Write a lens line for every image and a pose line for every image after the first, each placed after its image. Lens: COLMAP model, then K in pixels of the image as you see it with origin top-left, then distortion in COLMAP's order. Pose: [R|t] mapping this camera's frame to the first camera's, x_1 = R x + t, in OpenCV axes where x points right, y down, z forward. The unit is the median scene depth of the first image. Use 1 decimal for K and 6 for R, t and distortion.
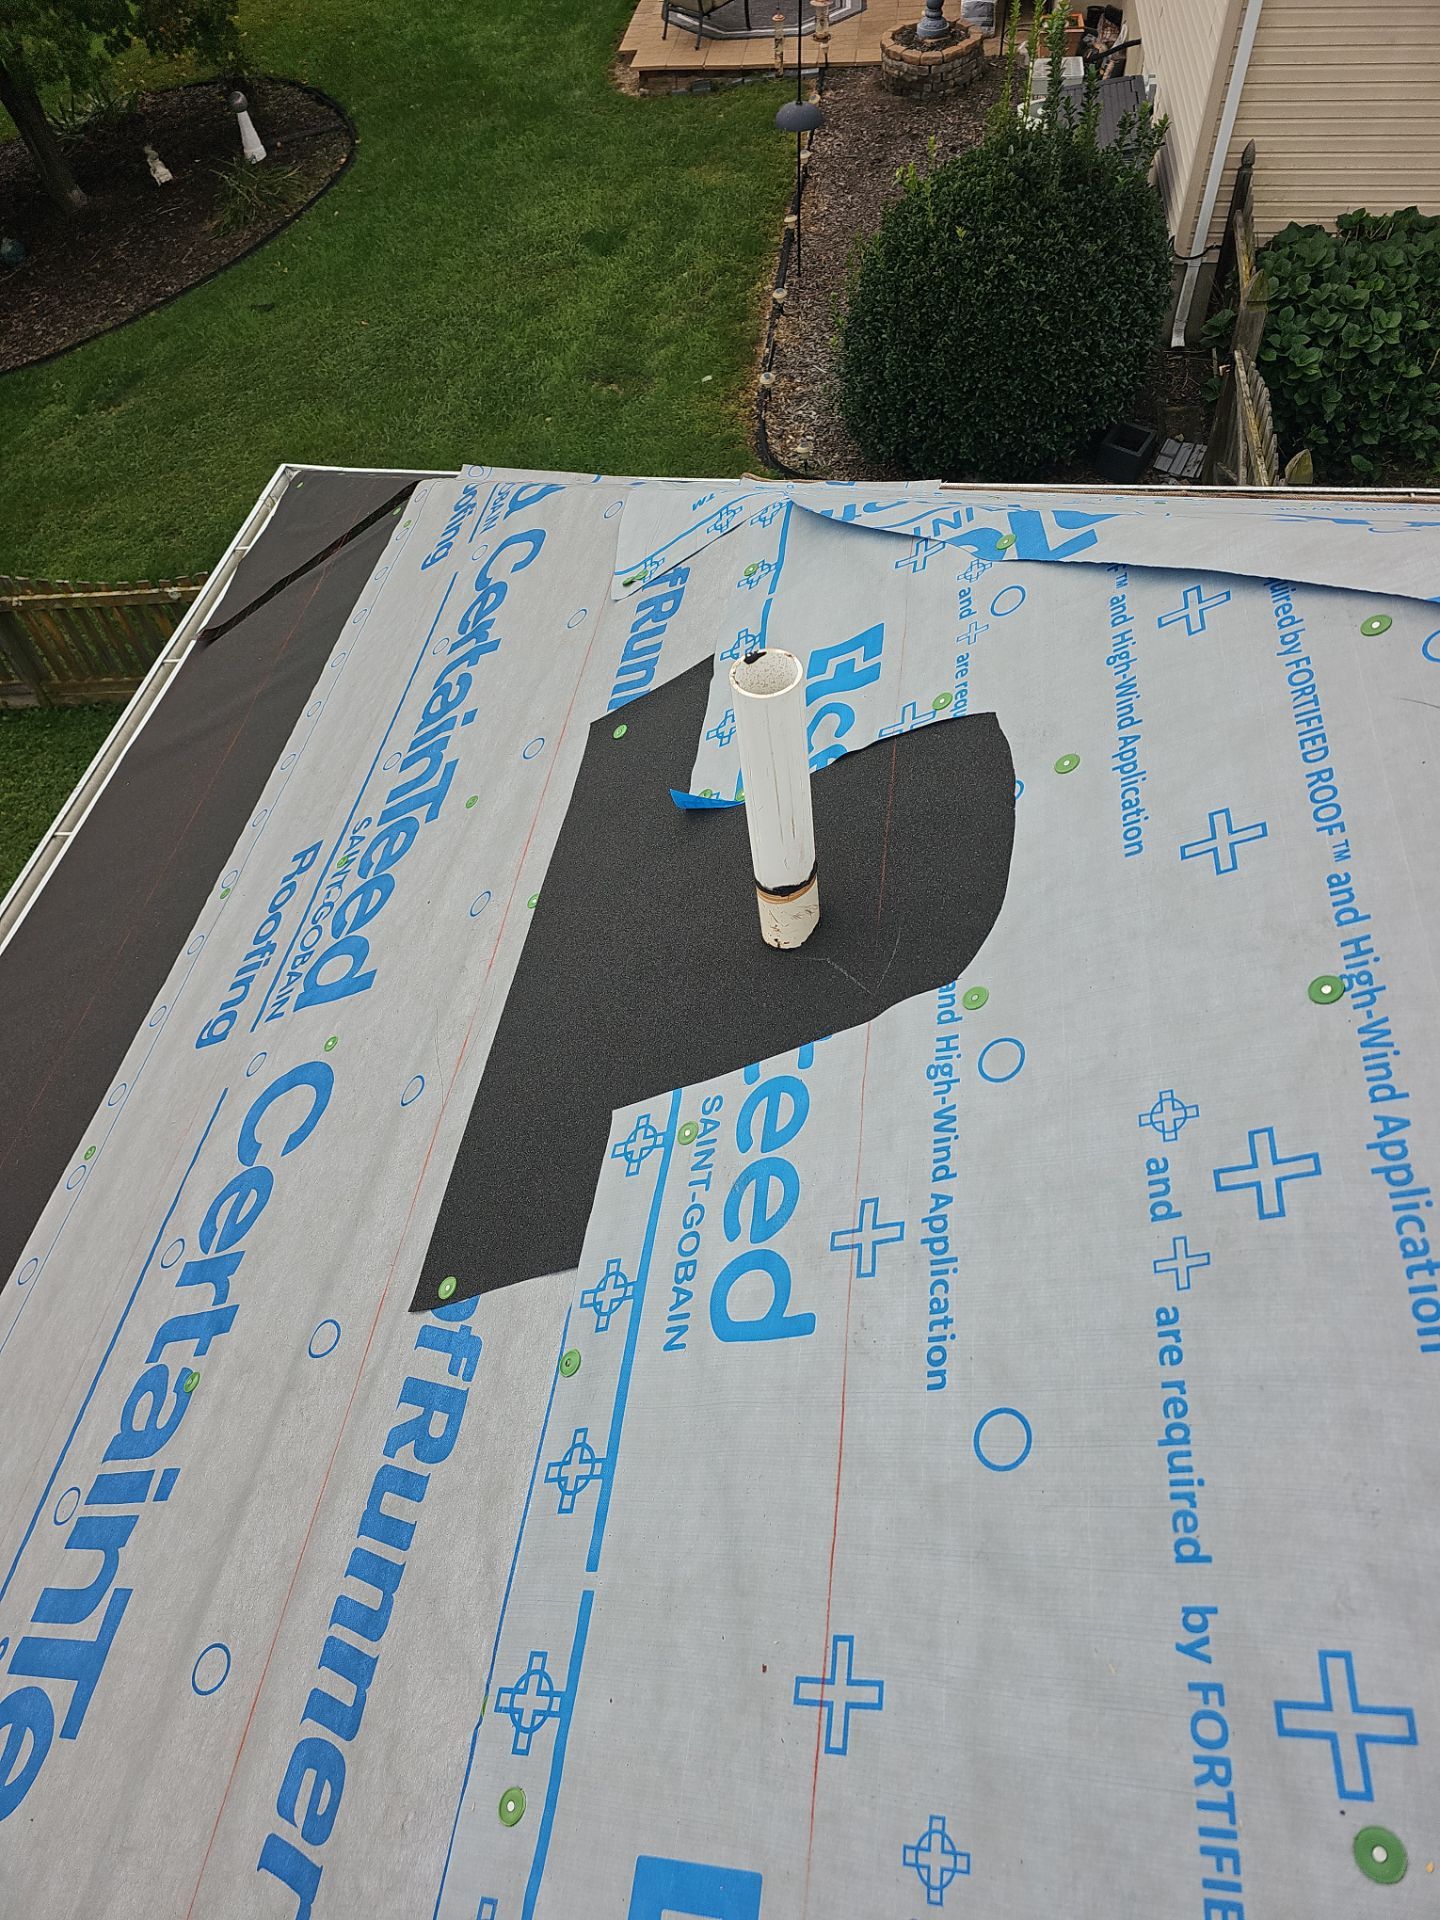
lens RADIAL K [[1267.4, 0, 711.5], [0, 1267.4, 956.2], [0, 0, 1]] dist [0.051179, -0.041921]
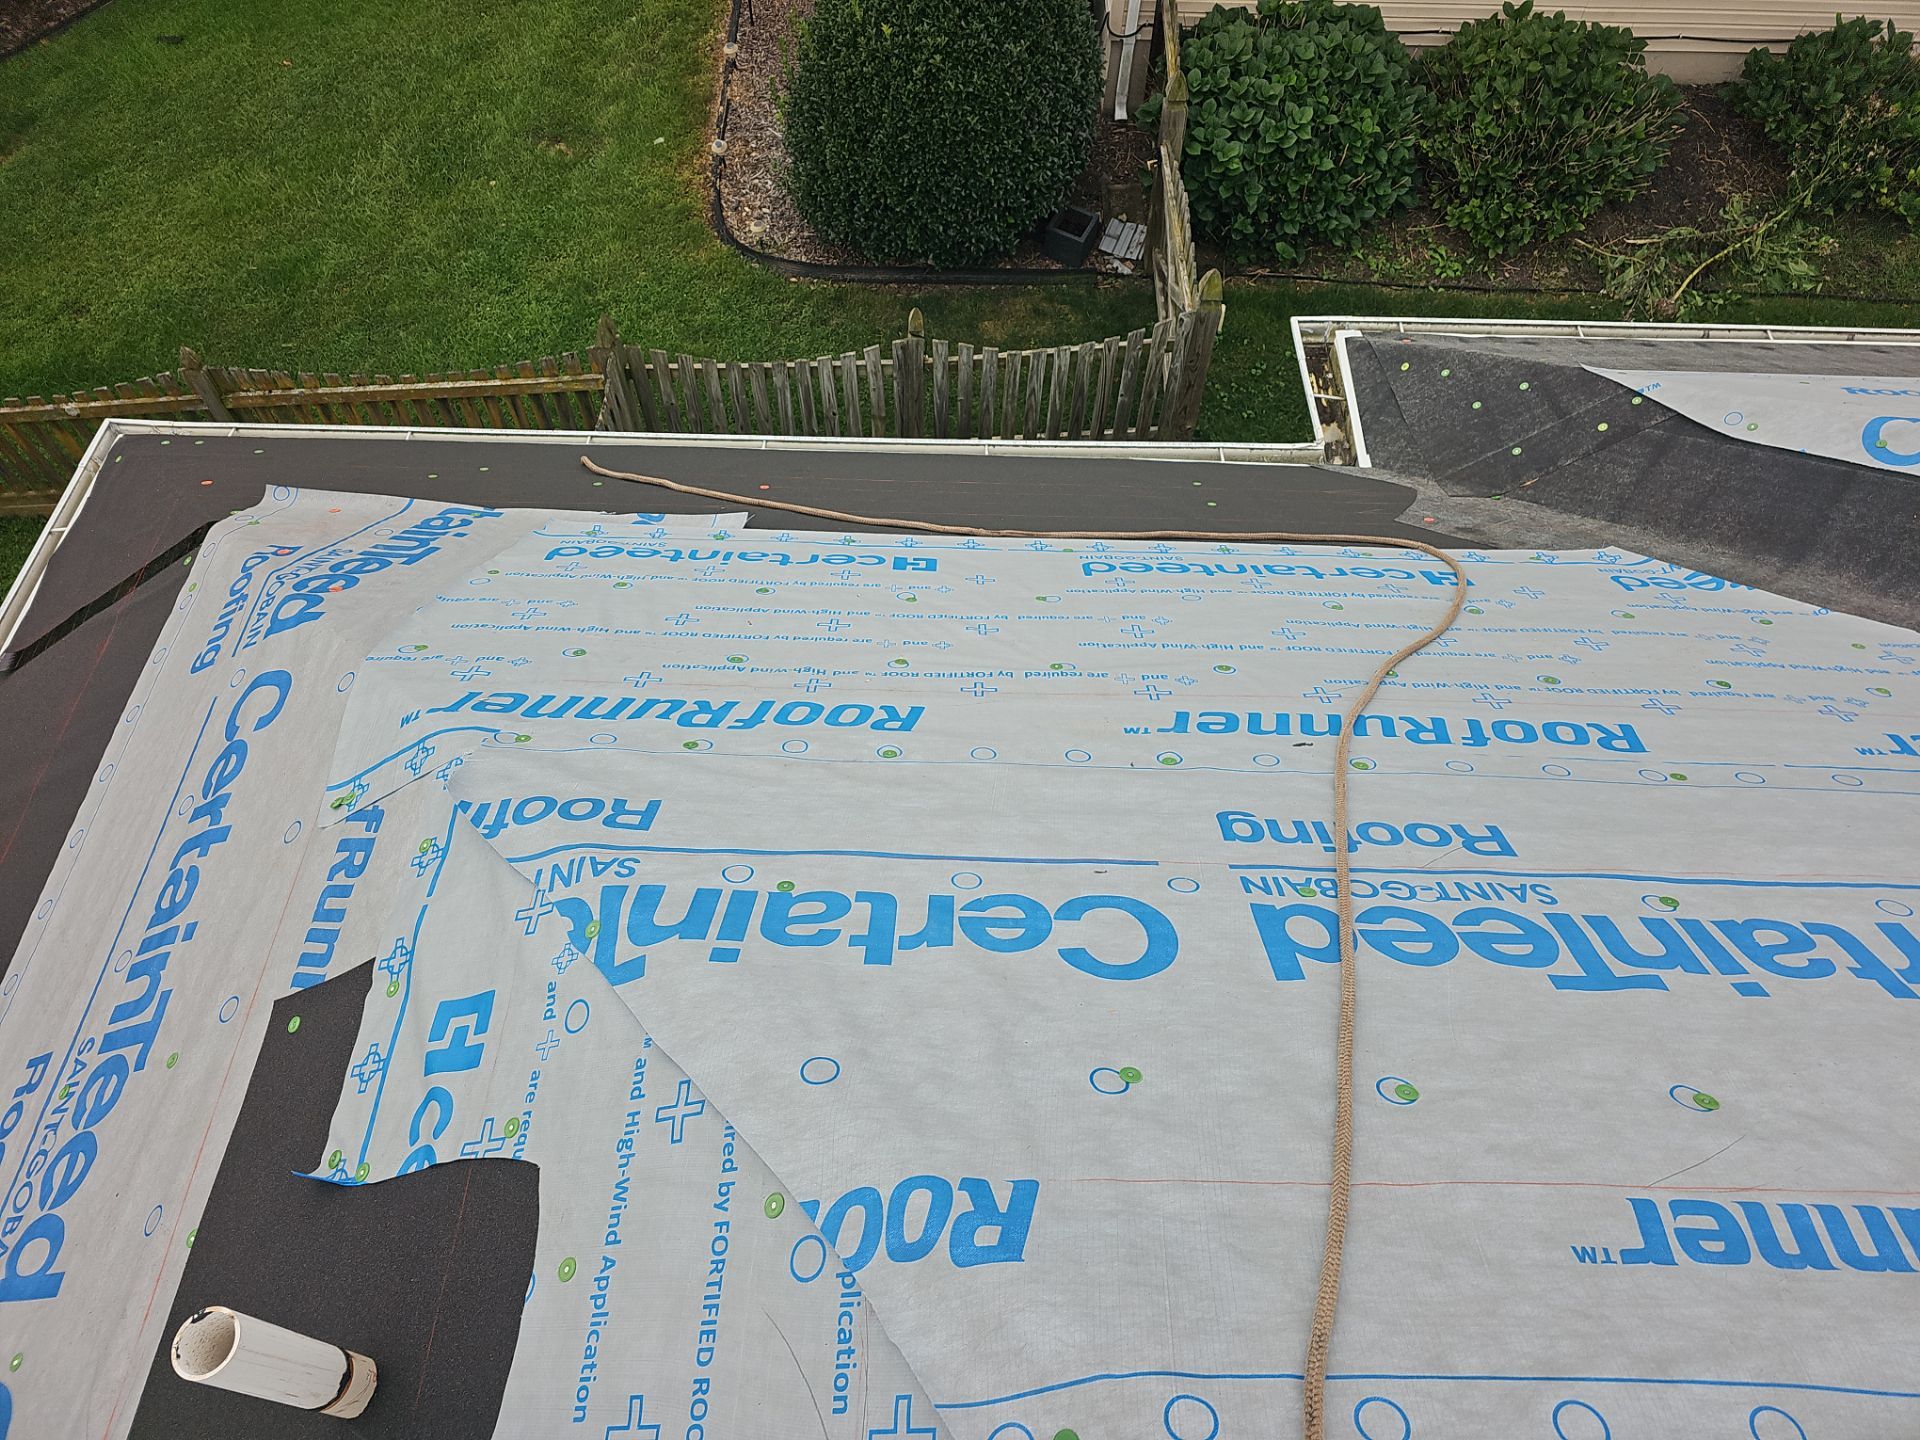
lens RADIAL K [[1267.4, 0, 950.0], [0, 1267.4, 711.9], [0, 0, 1]] dist [0.051179, -0.041921]
pose [[0.988952, -0.064232, 0.133598, 0.071850], [0.054641, 0.995741, 0.074257, -0.102341], [-0.137799, -0.066137, 0.988250, -0.022192]]
